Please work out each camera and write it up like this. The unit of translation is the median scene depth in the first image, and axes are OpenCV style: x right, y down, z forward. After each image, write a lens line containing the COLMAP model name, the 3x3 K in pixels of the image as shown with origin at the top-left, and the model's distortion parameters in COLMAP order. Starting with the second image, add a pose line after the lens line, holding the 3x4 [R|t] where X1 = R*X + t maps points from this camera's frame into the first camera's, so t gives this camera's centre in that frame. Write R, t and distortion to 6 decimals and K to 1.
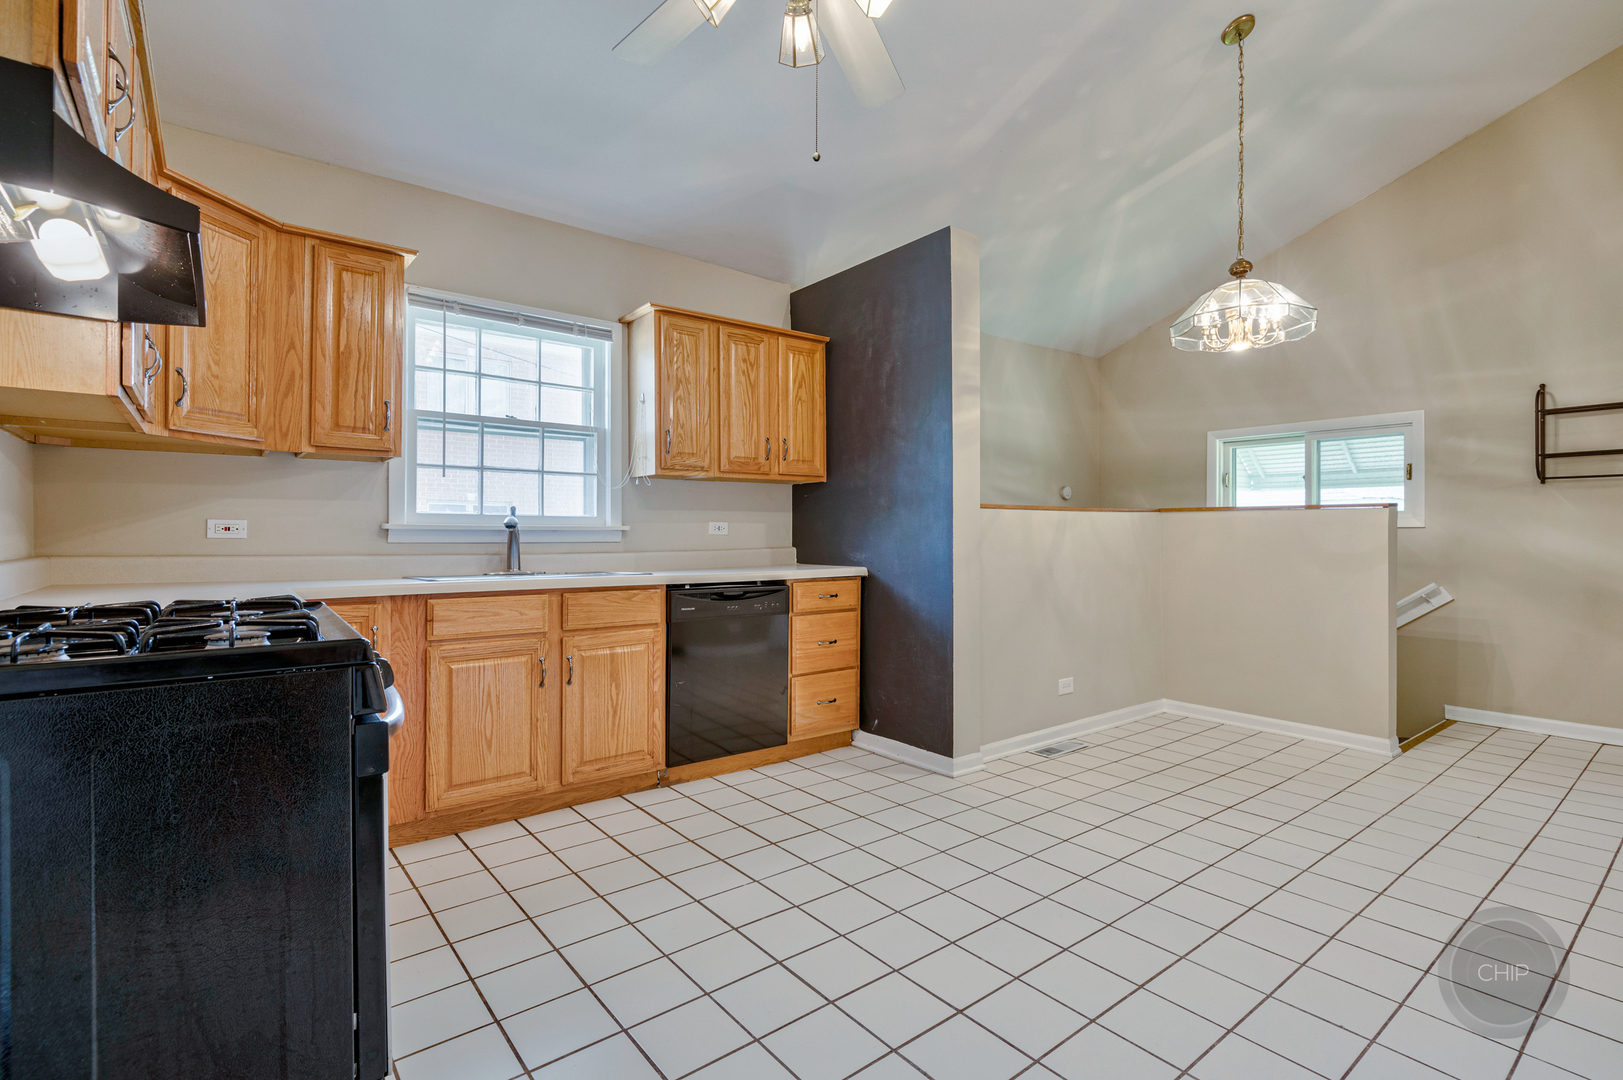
lens RADIAL K [[755.3, 0, 821.2], [0, 755.3, 537.0], [0, 0, 1]] dist [0.011315, -0.006023]
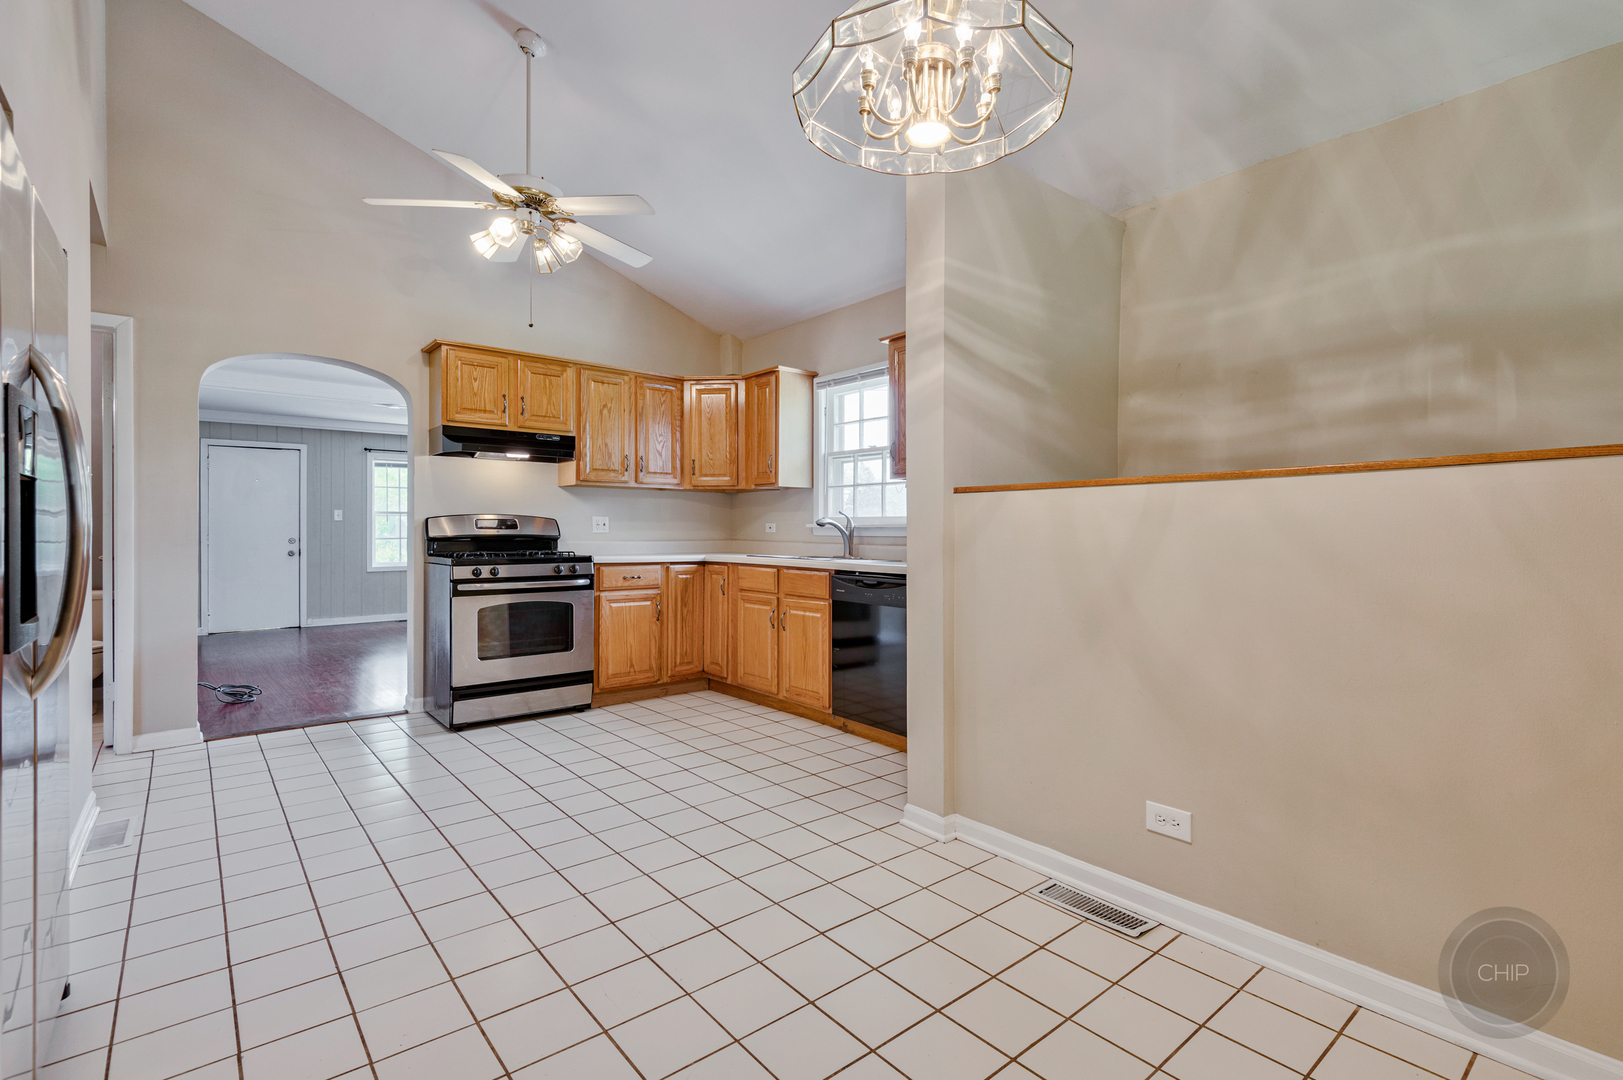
lens RADIAL K [[758.3, 0, 818.5], [0, 758.3, 532.4], [0, 0, 1]] dist [0.025835, -0.016051]
pose [[0.017545, -0.000097, -0.999846, 1.015999], [-0.005548, 0.999985, -0.000194, 0.001076], [0.999831, 0.005551, 0.017544, 0.906917]]
